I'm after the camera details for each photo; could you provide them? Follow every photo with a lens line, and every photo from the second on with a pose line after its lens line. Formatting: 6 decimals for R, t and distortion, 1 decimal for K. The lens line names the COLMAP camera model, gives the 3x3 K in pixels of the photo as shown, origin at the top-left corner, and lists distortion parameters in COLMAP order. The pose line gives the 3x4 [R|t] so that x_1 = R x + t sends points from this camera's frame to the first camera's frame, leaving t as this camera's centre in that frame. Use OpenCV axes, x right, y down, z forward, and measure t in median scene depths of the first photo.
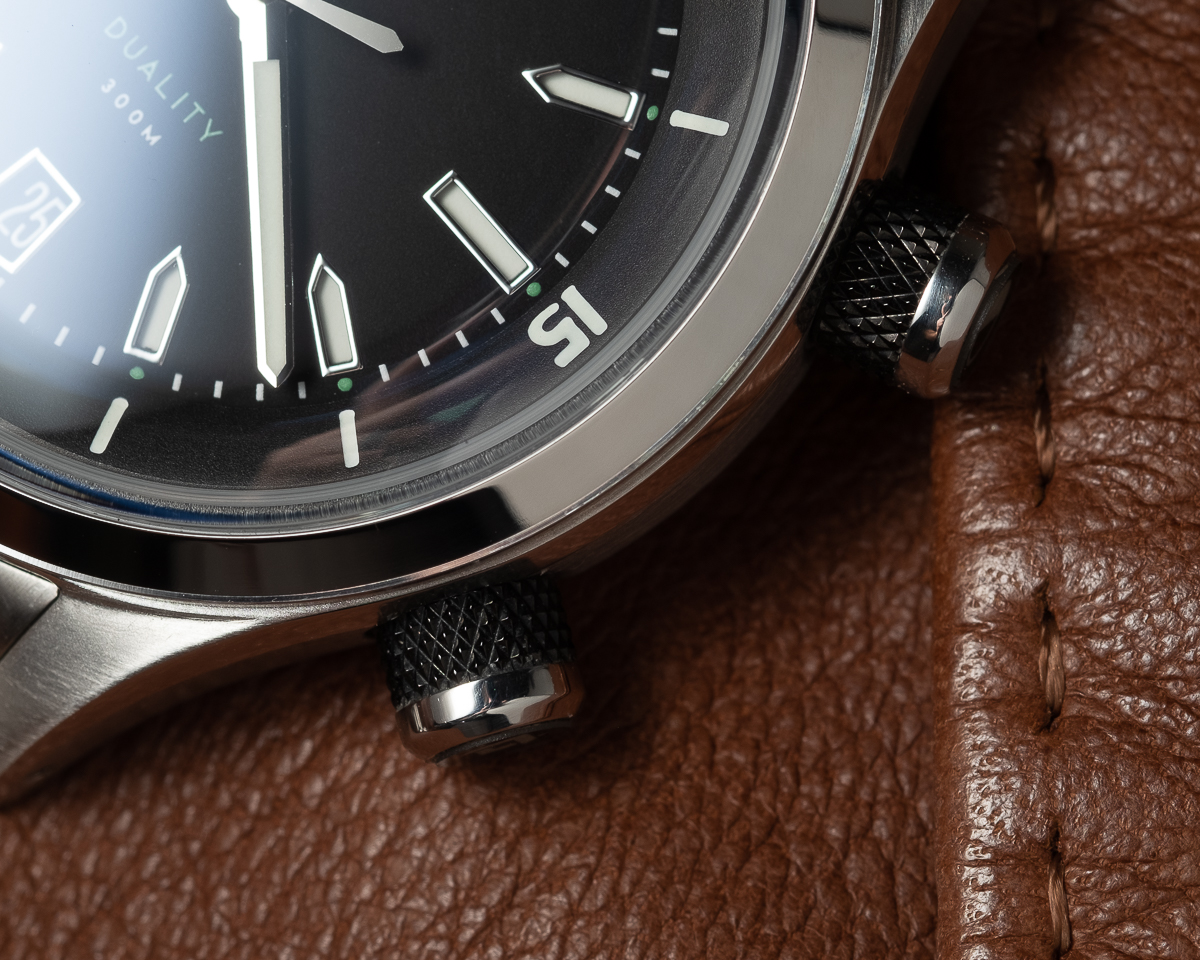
lens RADIAL K [[5885.8, 0, 603.9], [0, 5885.8, 479.2], [0, 0, 1]] dist [0.215560, 0.000000]
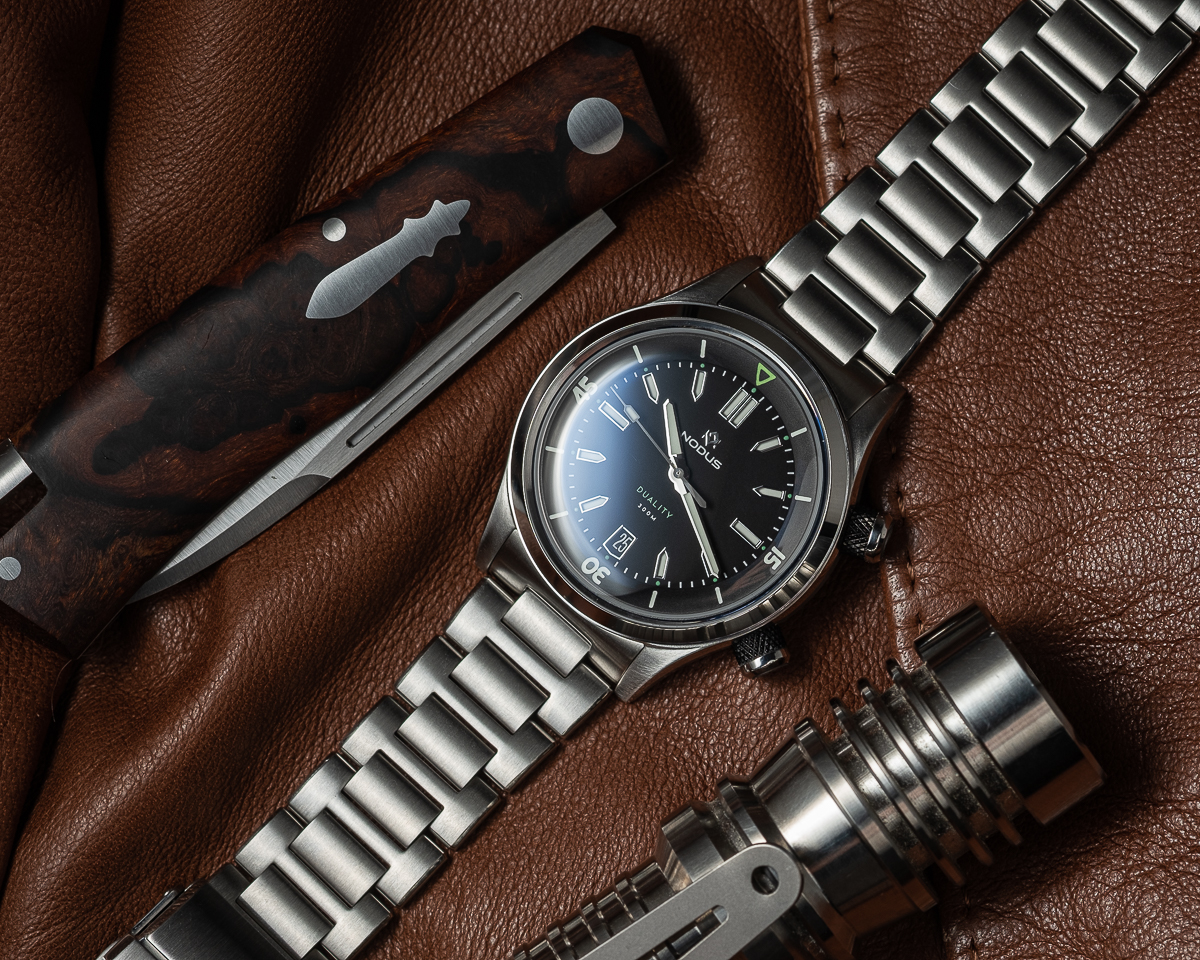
lens RADIAL K [[5885.8, 0, 598.9], [0, 5885.8, 479.9], [0, 0, 1]] dist [0.215560, 0.000000]
pose [[0.990893, -0.130362, -0.033709, 0.015291], [0.132666, 0.988021, 0.078830, -0.370760], [0.023028, -0.082584, 0.996318, -2.600640]]
